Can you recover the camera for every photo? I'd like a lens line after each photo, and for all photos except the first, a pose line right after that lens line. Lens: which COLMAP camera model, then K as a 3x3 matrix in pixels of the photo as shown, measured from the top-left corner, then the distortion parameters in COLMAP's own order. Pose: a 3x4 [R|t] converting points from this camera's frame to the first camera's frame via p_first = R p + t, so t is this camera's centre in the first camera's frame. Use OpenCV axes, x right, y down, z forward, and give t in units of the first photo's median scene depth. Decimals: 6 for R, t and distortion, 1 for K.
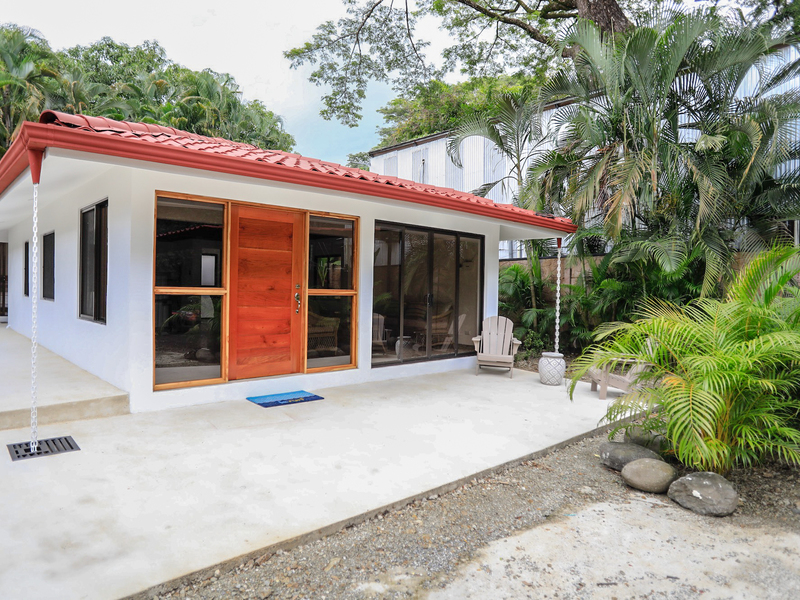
lens RADIAL K [[515.1, 0, 399.1], [0, 515.1, 298.9], [0, 0, 1]] dist [-0.074408, 0.056891]
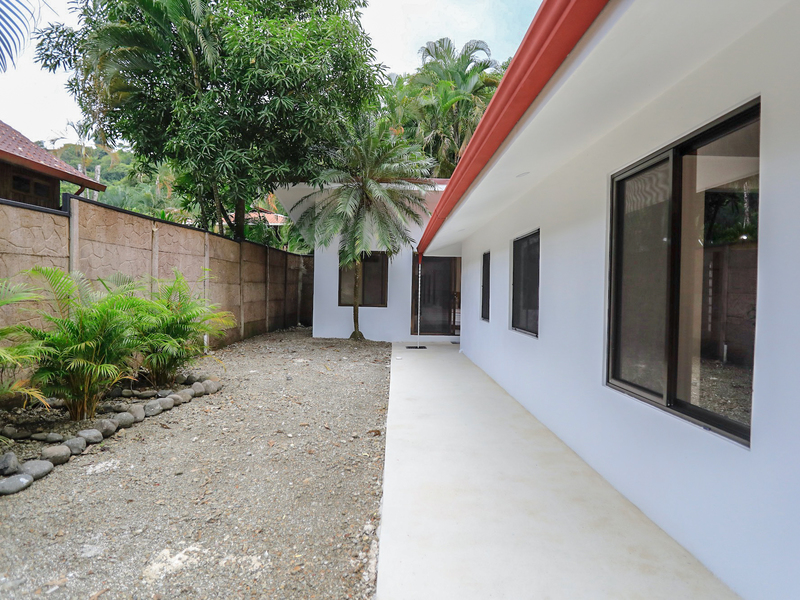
lens RADIAL K [[515.1, 0, 399.1], [0, 515.1, 298.9], [0, 0, 1]] dist [-0.074408, 0.056891]
pose [[0.731028, -0.001510, -0.682346, -0.326457], [-0.009952, 0.999868, -0.012875, -0.031589], [0.682275, 0.016203, 0.730916, 0.353619]]
